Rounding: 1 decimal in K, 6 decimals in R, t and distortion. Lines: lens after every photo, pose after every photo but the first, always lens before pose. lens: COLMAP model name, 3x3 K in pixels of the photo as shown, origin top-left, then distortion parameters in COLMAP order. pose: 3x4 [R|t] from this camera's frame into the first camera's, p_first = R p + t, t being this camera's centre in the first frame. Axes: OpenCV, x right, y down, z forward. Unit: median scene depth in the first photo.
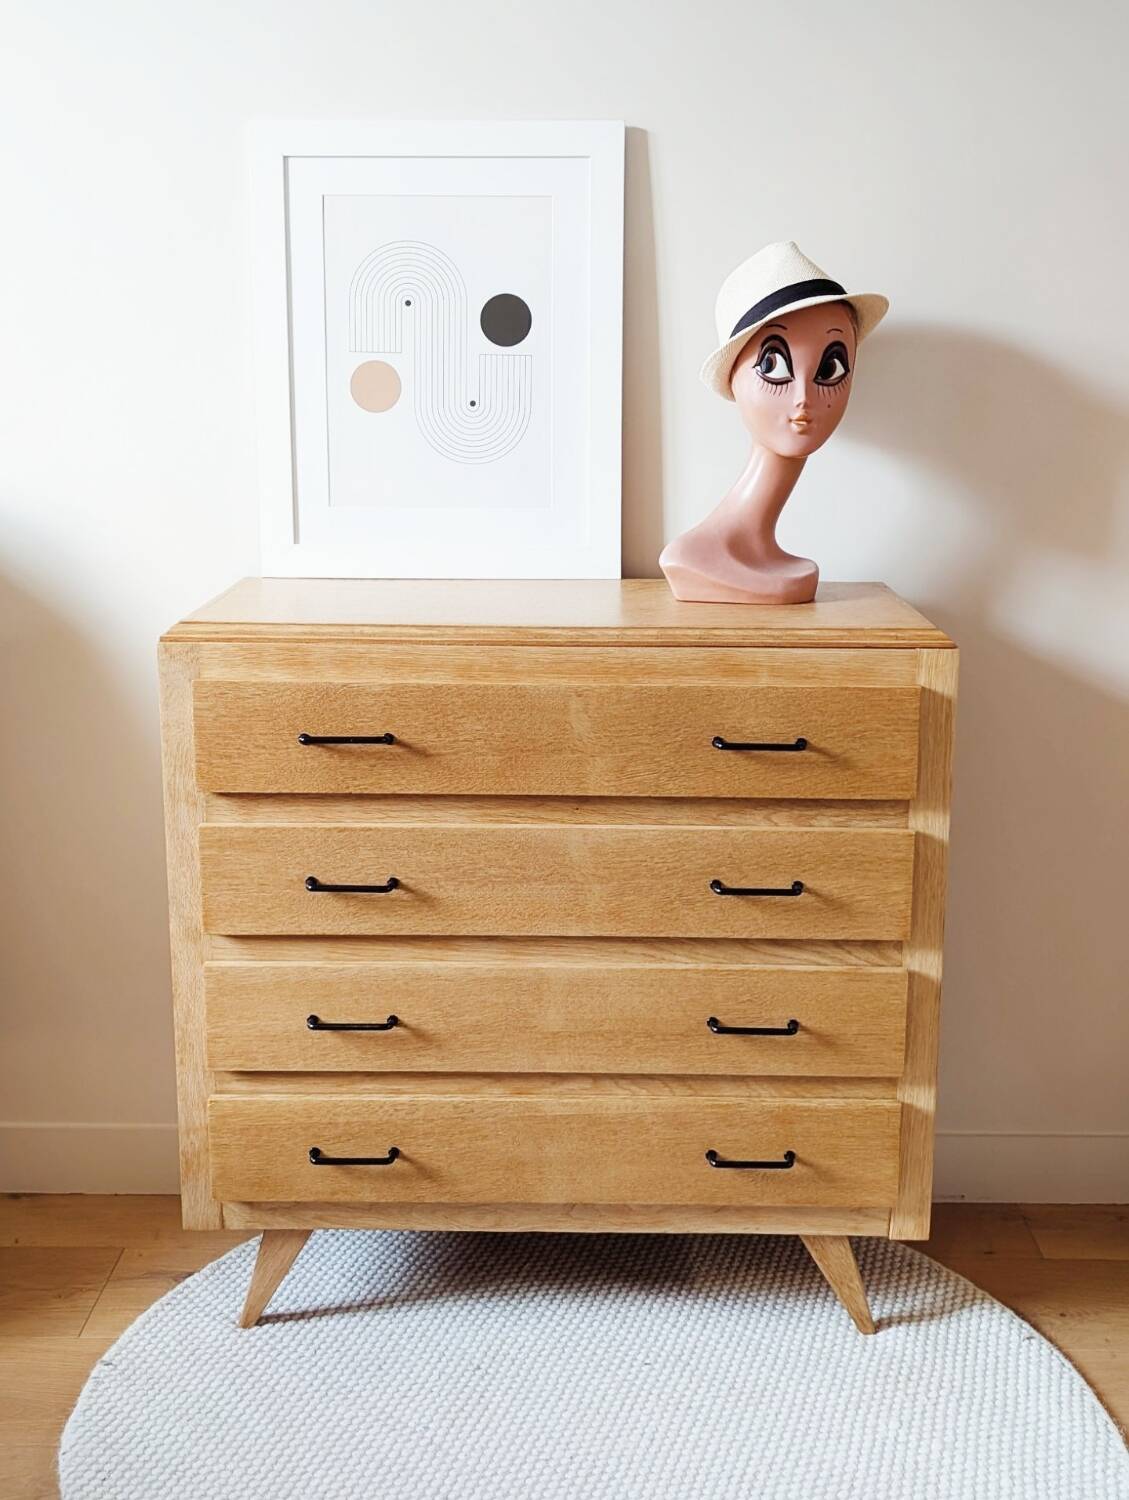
lens RADIAL K [[1806.1, 0, 577.6], [0, 1806.1, 732.3], [0, 0, 1]] dist [0.057598, 0.000000]
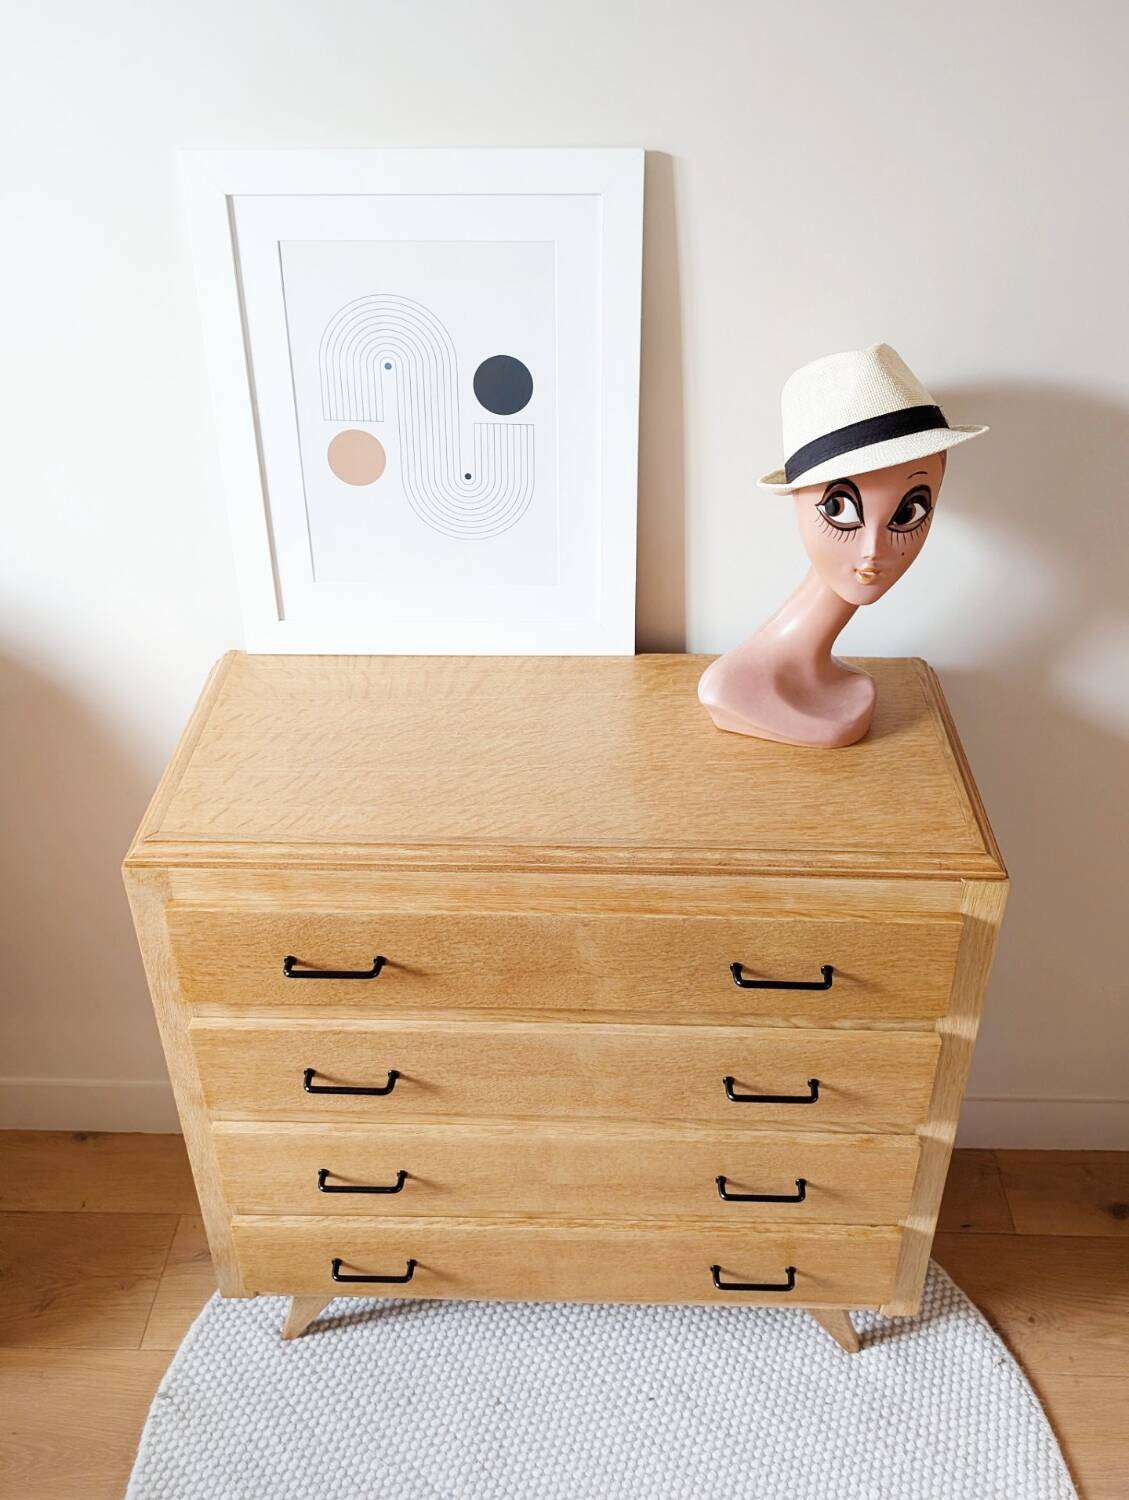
lens RADIAL K [[1442.9, 0, 567.0], [0, 1442.9, 734.2], [0, 0, 1]] dist [0.020664, 0.000000]
pose [[0.999656, 0.002087, -0.026162, 0.009923], [0.007695, 0.929717, 0.368195, -0.365877], [0.025091, -0.368270, 0.929380, 0.345416]]
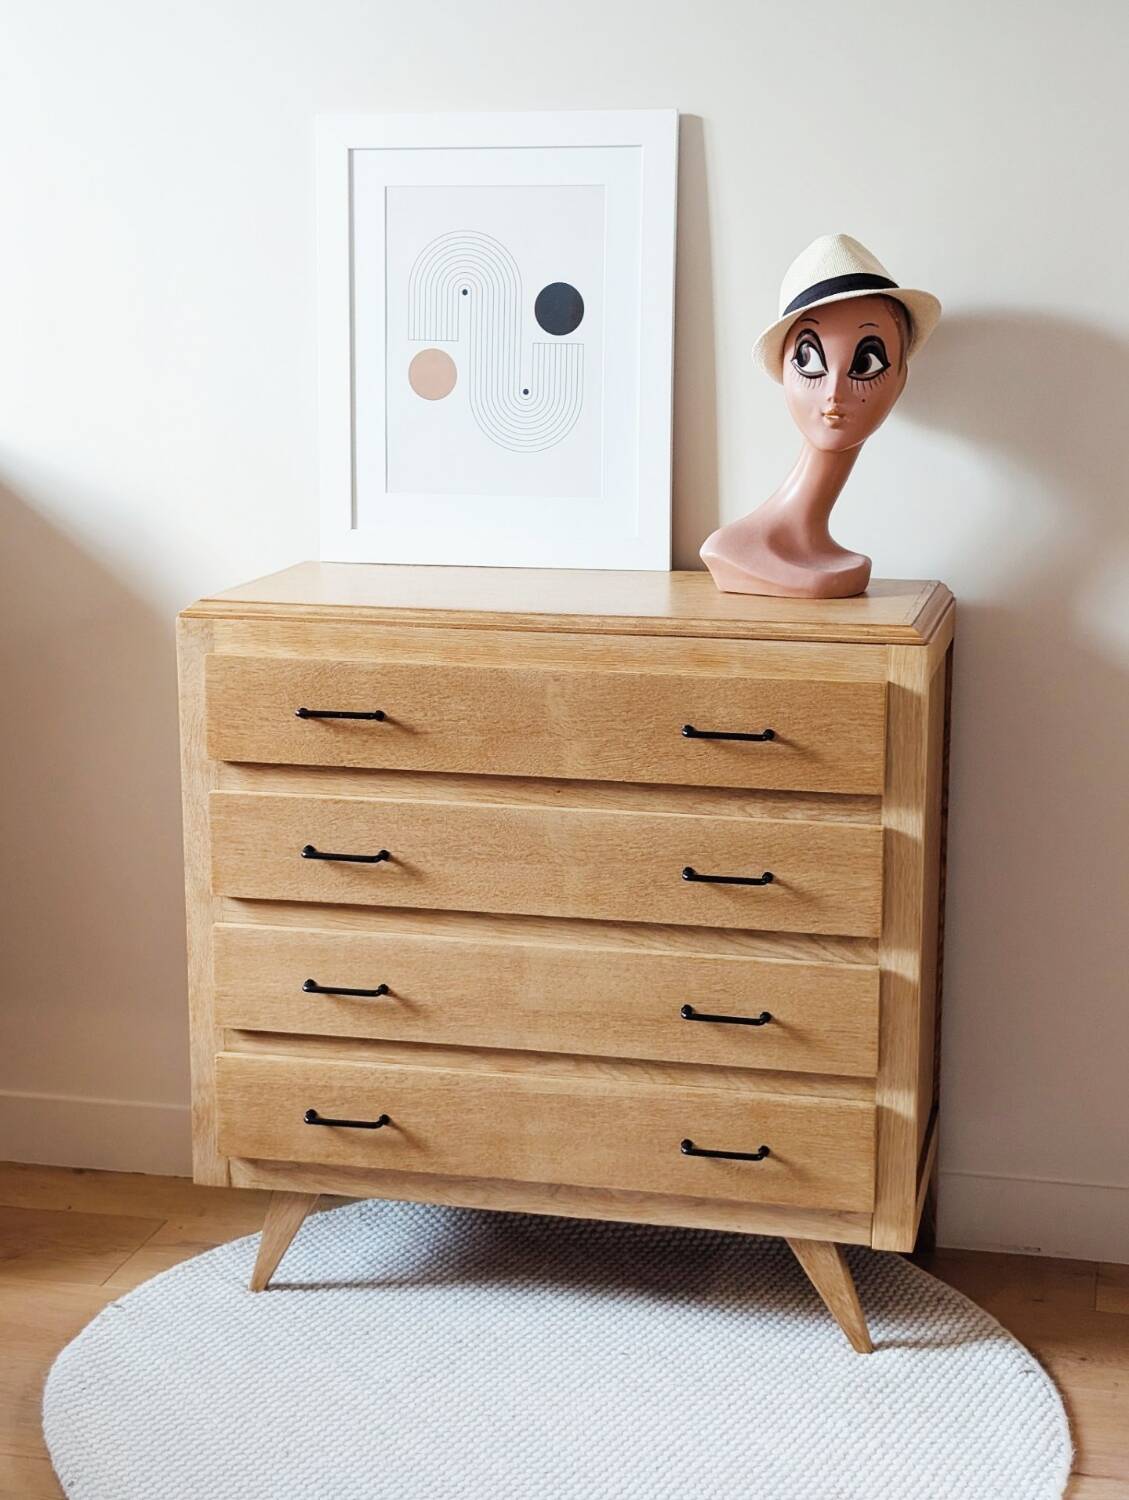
lens RADIAL K [[2491.7, 0, 576.3], [0, 2491.7, 749.5], [0, 0, 1]] dist [0.161400, 0.000000]
pose [[0.975168, 0.038344, -0.218121, 0.313905], [-0.042385, 0.999005, -0.013874, 0.037355], [0.217372, 0.022774, 0.975823, -0.377154]]
